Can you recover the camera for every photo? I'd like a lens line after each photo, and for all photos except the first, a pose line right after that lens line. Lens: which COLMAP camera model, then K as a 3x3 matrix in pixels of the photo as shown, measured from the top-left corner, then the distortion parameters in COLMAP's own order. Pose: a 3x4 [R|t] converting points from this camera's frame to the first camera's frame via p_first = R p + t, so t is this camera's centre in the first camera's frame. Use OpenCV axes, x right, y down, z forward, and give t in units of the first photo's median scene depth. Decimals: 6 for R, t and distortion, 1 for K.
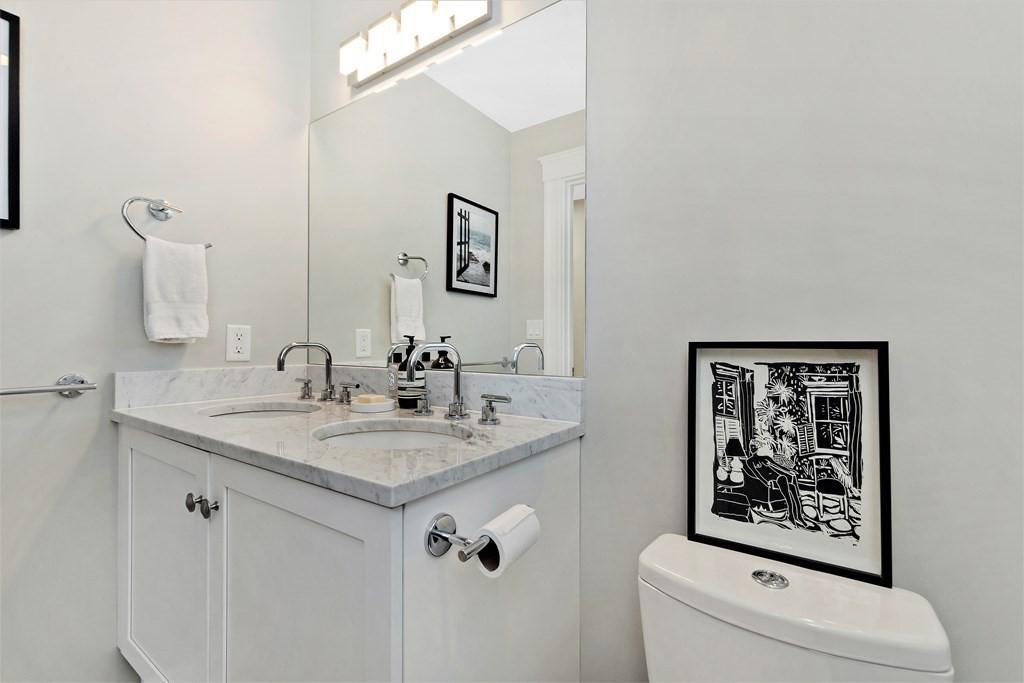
lens RADIAL K [[448.8, 0, 515.3], [0, 448.8, 341.0], [0, 0, 1]] dist [0.008654, -0.004670]
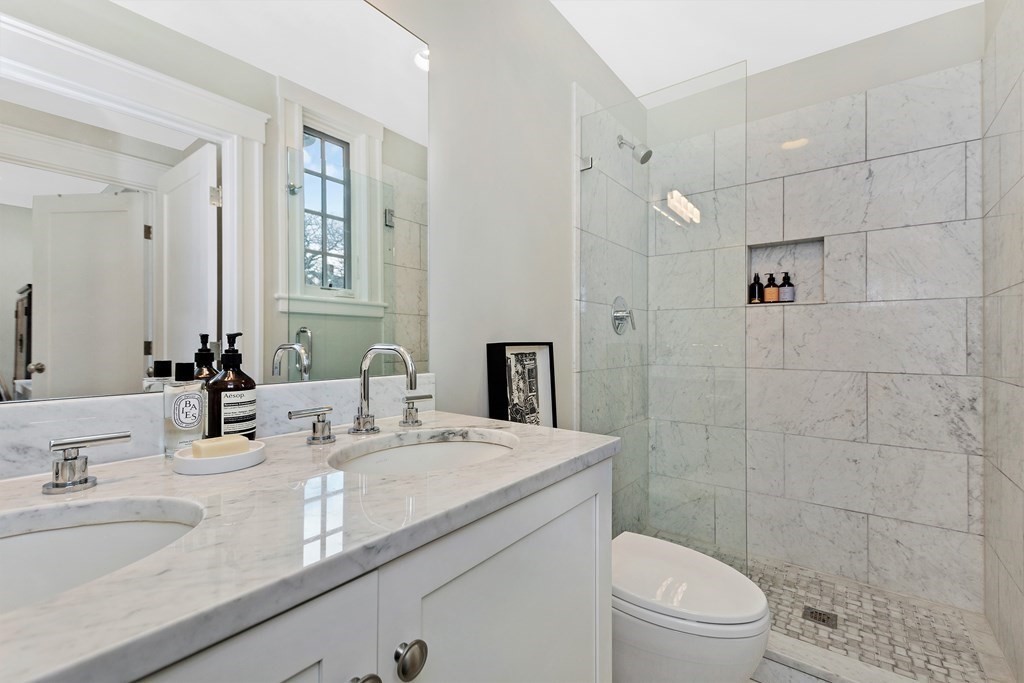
lens RADIAL K [[448.8, 0, 516.7], [0, 448.8, 342.3], [0, 0, 1]] dist [0.008654, -0.004670]
pose [[0.020026, -0.001020, 0.999799, -1.361787], [-0.004060, 0.999991, 0.001102, -0.000042], [-0.999791, -0.004081, 0.020022, 0.993066]]
